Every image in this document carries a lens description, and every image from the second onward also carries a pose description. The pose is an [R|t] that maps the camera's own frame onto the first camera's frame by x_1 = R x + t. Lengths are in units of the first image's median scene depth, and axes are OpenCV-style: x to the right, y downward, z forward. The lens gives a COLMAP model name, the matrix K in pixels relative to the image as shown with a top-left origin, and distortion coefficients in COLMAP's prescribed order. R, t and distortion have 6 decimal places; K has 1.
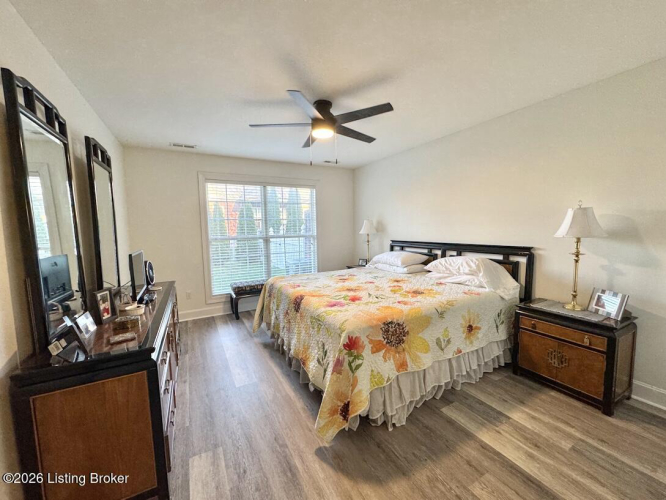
lens RADIAL K [[265.8, 0, 332.3], [0, 265.8, 249.6], [0, 0, 1]] dist [-0.003814, 0.000228]
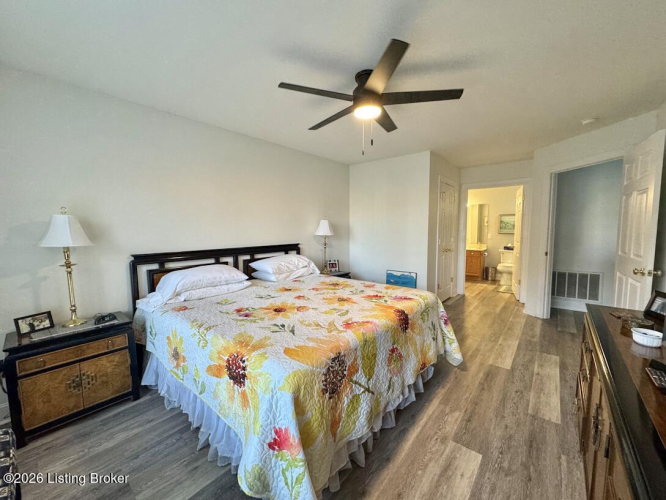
lens RADIAL K [[265.8, 0, 332.3], [0, 265.8, 249.6], [0, 0, 1]] dist [-0.003814, 0.000228]
pose [[-0.366294, -0.051988, 0.929046, -0.757235], [0.094516, 0.991195, 0.092730, -0.100742], [-0.925687, 0.121776, -0.358155, 1.407409]]
